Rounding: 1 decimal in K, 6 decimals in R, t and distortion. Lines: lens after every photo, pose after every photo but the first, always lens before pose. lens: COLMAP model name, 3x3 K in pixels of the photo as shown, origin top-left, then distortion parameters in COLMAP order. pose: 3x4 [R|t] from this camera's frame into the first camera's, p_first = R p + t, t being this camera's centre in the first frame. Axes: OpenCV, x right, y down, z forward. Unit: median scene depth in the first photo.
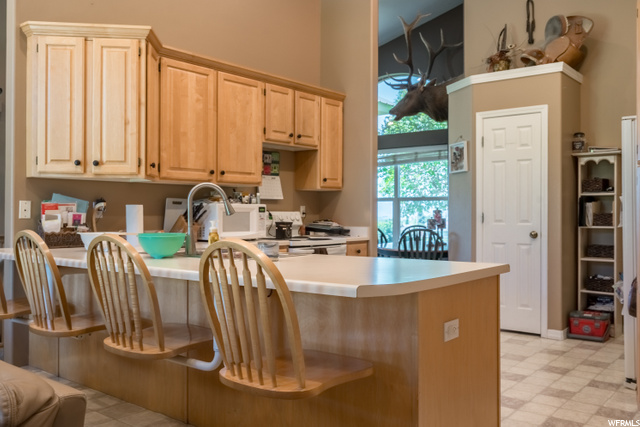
lens RADIAL K [[571.8, 0, 319.8], [0, 571.8, 211.9], [0, 0, 1]] dist [-0.015166, 0.002025]
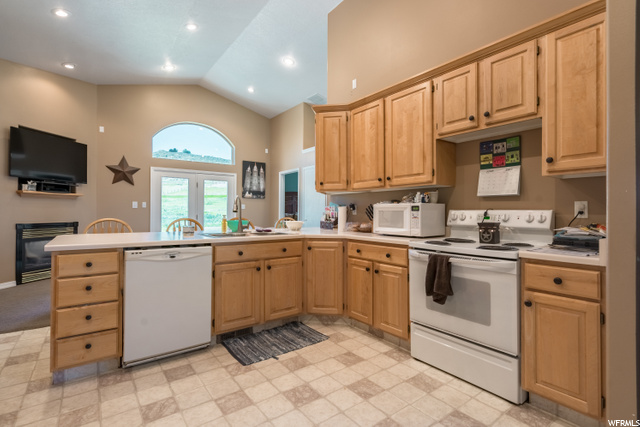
lens RADIAL K [[311.1, 0, 321.5], [0, 311.1, 209.5], [0, 0, 1]] dist [0.003271, -0.001372]
pose [[-0.237092, -0.008636, -0.971449, 0.427192], [-0.002028, 0.999963, -0.008394, 0.002631], [0.971485, -0.000020, -0.237101, 0.867231]]
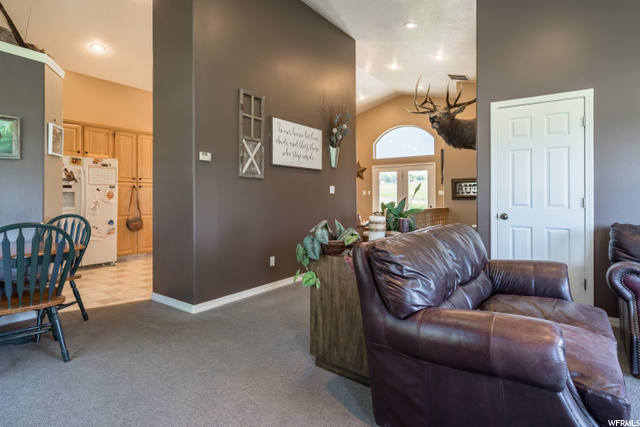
lens RADIAL K [[346.9, 0, 328.9], [0, 346.9, 196.1], [0, 0, 1]] dist [0.004145, 0.000458]
pose [[-0.997774, -0.002137, -0.066645, -0.214324], [-0.001942, 0.999994, -0.002996, 0.001613], [0.066651, -0.002860, -0.997772, 1.823549]]
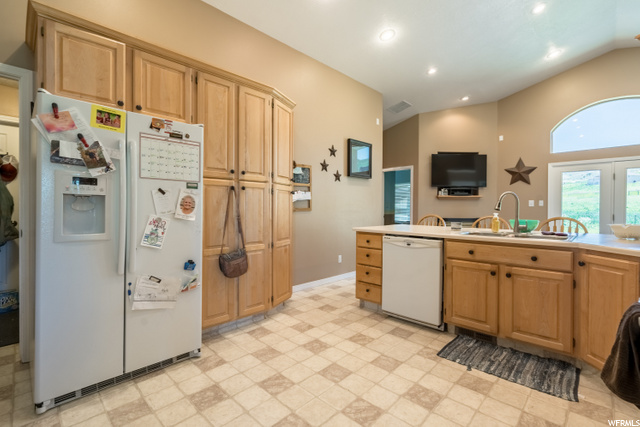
lens RADIAL K [[292.9, 0, 319.8], [0, 292.9, 211.4], [0, 0, 1]] dist [-0.012406, 0.002228]
pose [[-0.995998, -0.005120, 0.089225, 0.168738], [-0.004458, 0.999961, 0.007621, 0.002845], [-0.089261, 0.007193, -0.995982, 1.096607]]
